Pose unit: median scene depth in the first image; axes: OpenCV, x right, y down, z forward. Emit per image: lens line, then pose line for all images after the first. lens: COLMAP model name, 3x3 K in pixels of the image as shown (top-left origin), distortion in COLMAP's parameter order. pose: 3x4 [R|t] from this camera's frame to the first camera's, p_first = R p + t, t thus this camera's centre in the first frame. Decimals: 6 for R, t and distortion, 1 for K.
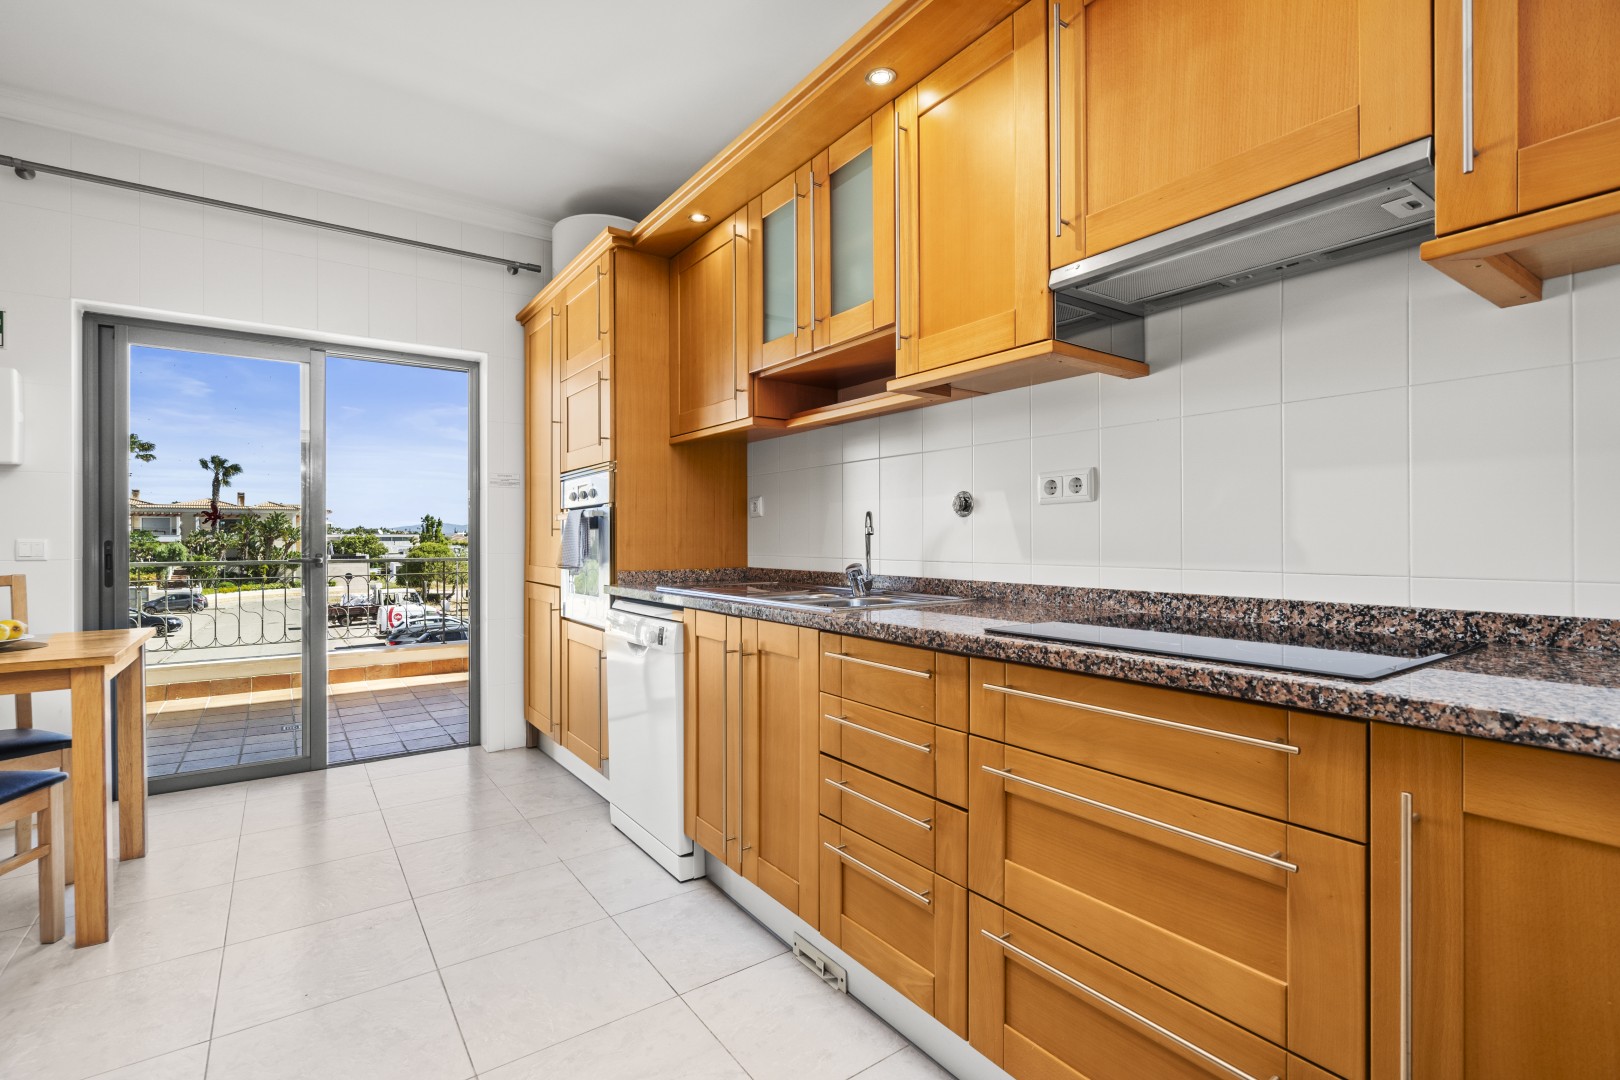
lens RADIAL K [[741.9, 0, 811.7], [0, 741.9, 541.1], [0, 0, 1]] dist [-0.005009, -0.000625]
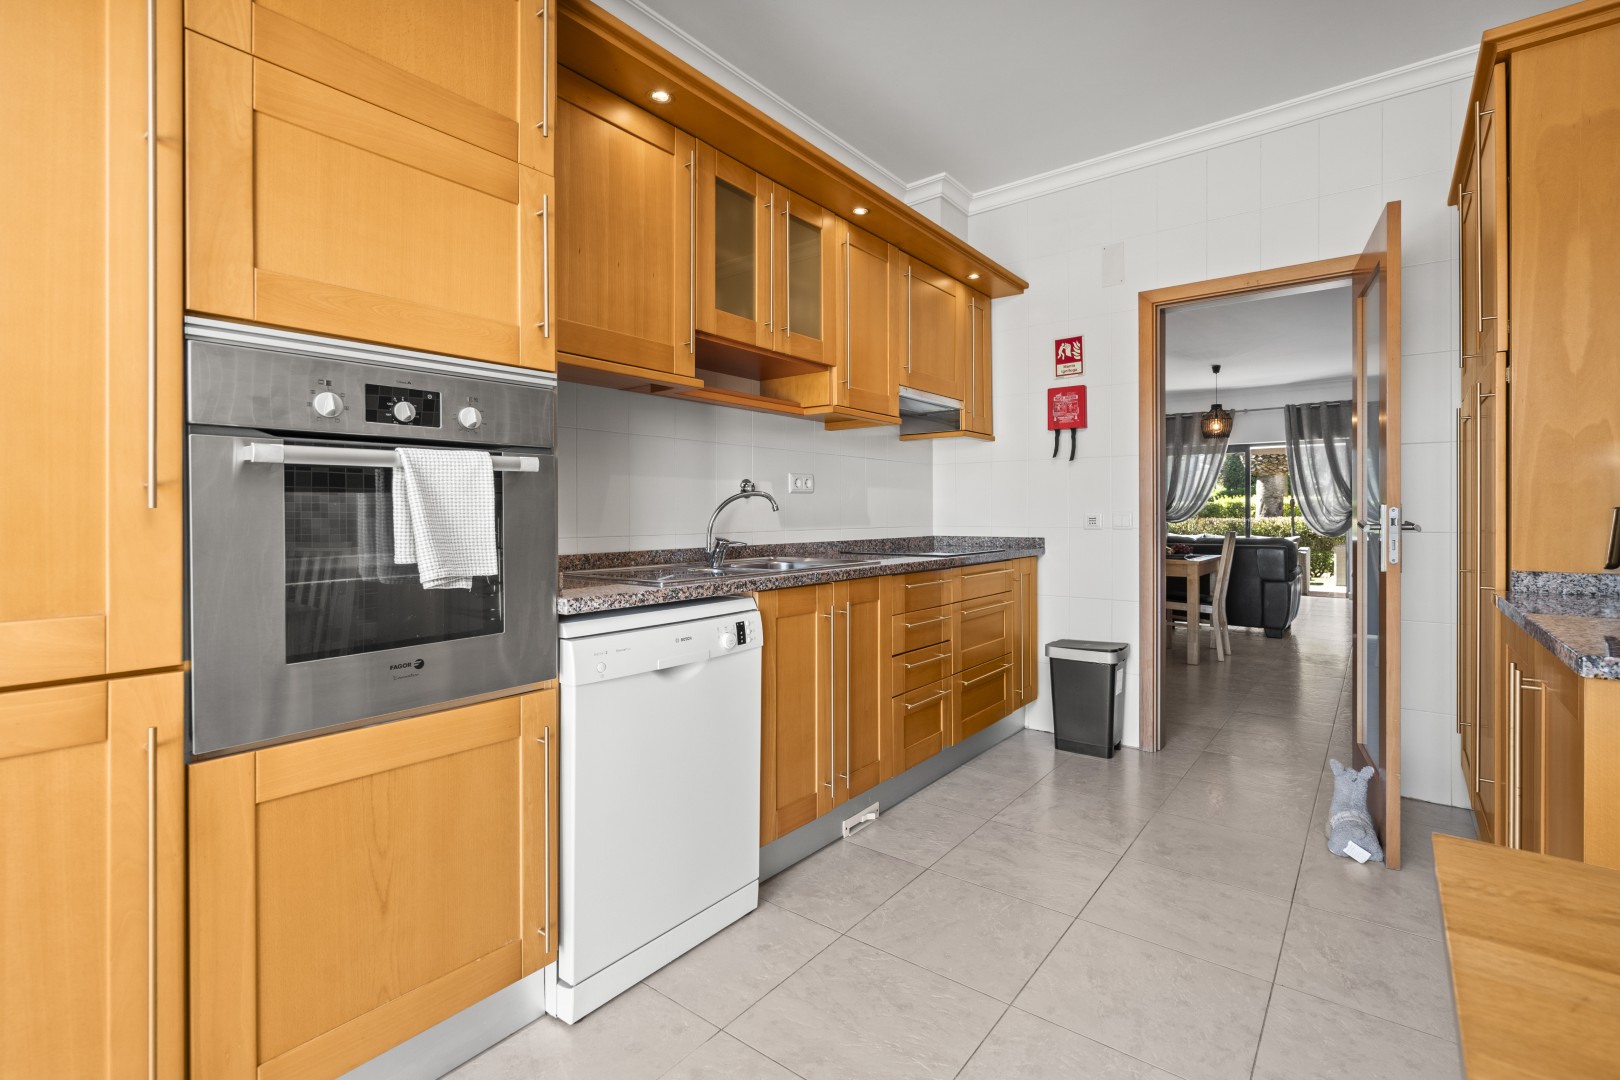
lens RADIAL K [[741.9, 0, 822.5], [0, 741.9, 511.2], [0, 0, 1]] dist [-0.005009, -0.000625]
pose [[-0.287158, 0.000160, 0.957883, -0.078840], [0.002832, 0.999996, 0.000682, -0.000636], [-0.957879, 0.002908, -0.287157, 0.089905]]
